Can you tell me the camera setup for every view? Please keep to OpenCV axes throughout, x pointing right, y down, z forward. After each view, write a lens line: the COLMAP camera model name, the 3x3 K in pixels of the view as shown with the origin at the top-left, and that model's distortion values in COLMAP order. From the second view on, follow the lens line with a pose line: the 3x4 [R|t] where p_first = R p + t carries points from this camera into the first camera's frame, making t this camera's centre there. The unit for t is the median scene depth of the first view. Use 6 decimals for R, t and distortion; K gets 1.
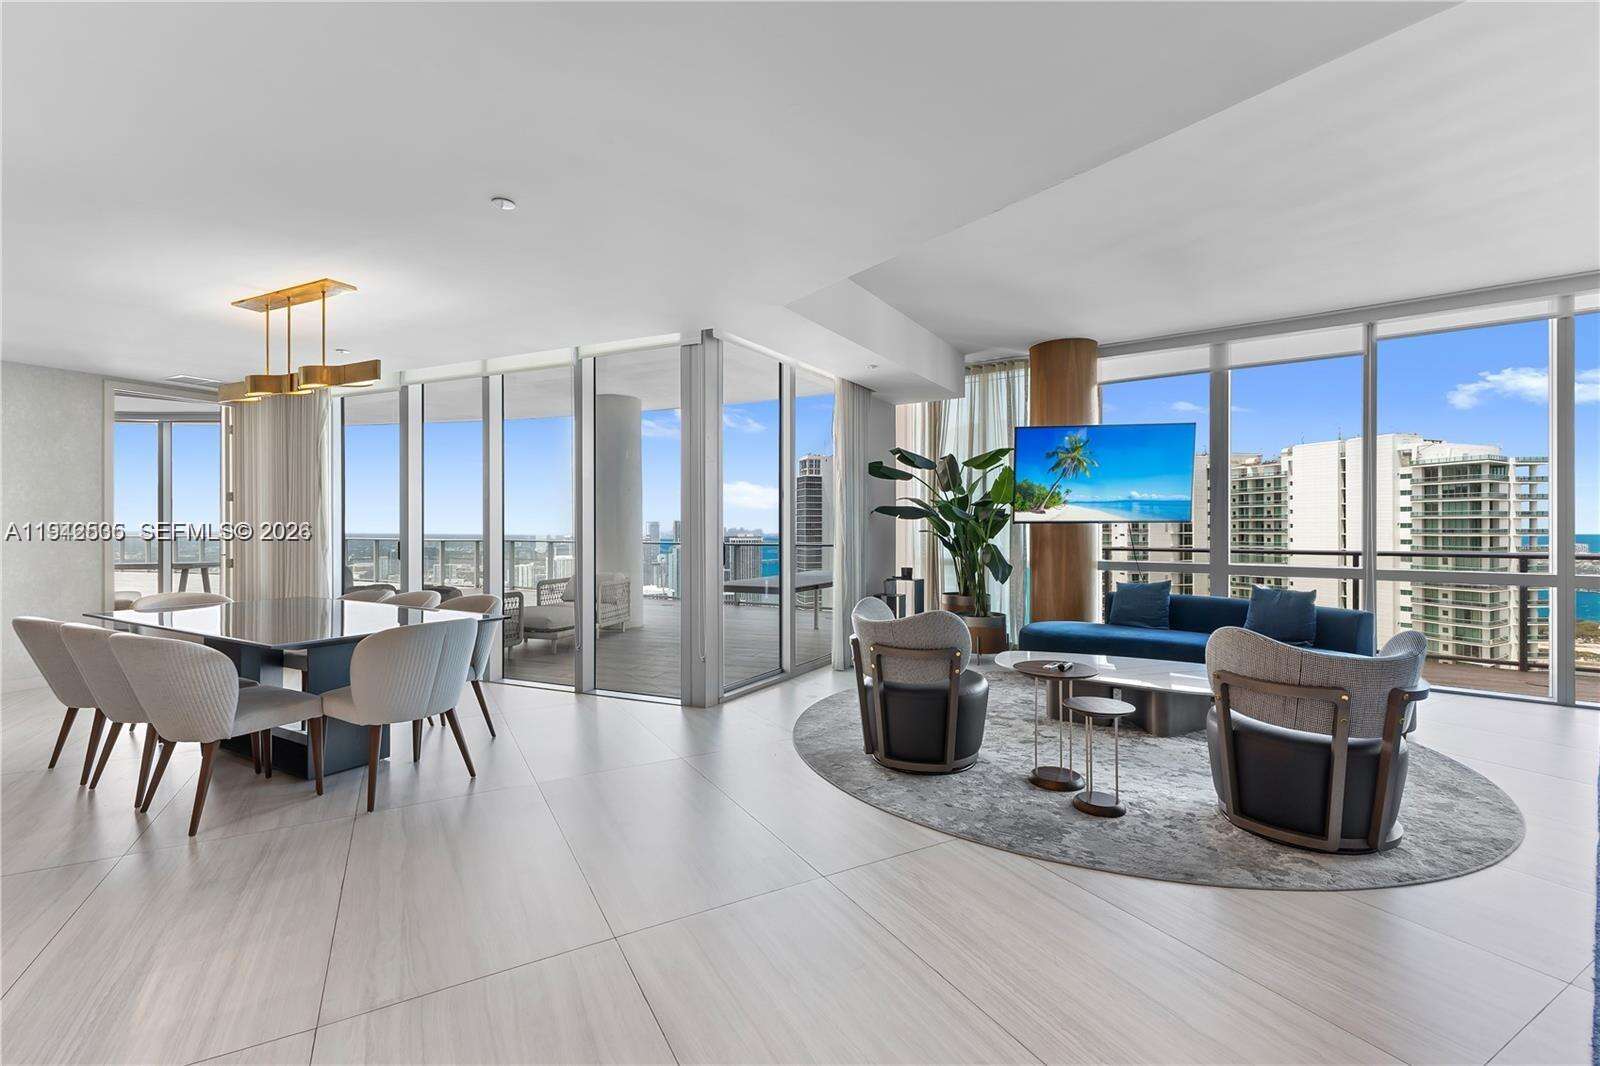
lens RADIAL K [[706.3, 0, 812.3], [0, 706.3, 524.5], [0, 0, 1]] dist [0.018954, -0.005215]
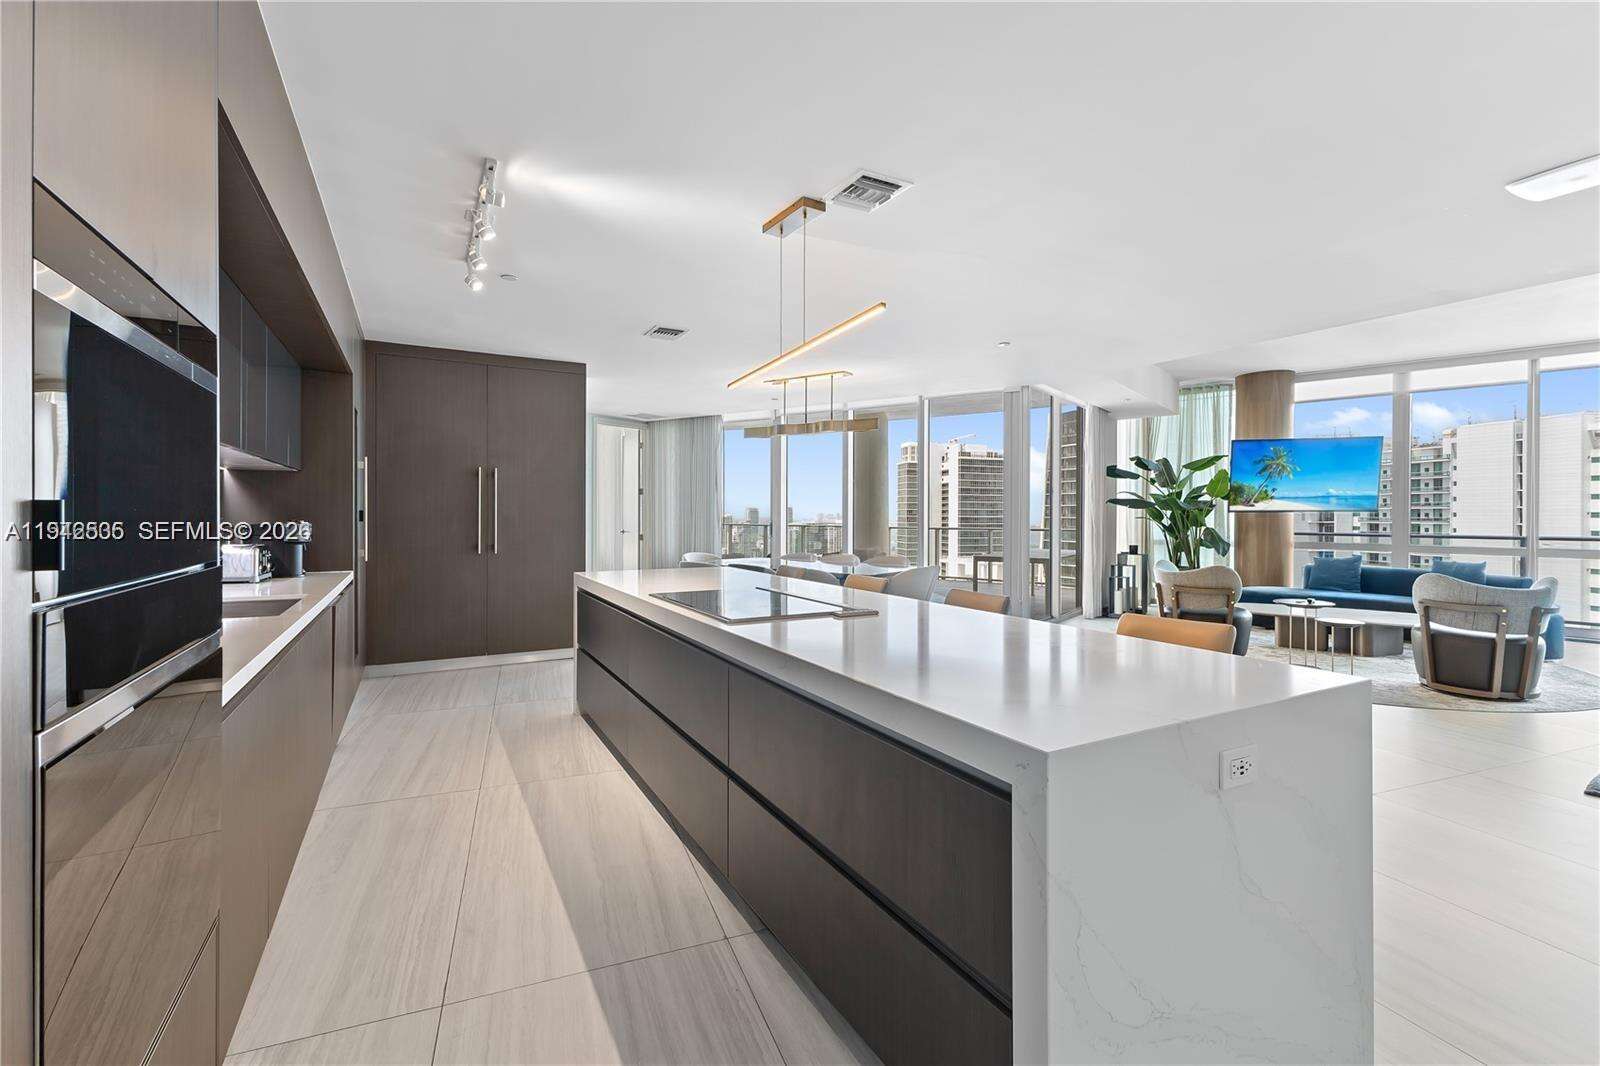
lens RADIAL K [[706.3, 0, 810.8], [0, 706.3, 513.6], [0, 0, 1]] dist [0.018954, -0.005215]
pose [[0.990171, 0.003899, -0.139809, -0.290000], [-0.003405, 0.999987, 0.003775, -0.001471], [0.139822, -0.003261, 0.990171, -0.407806]]
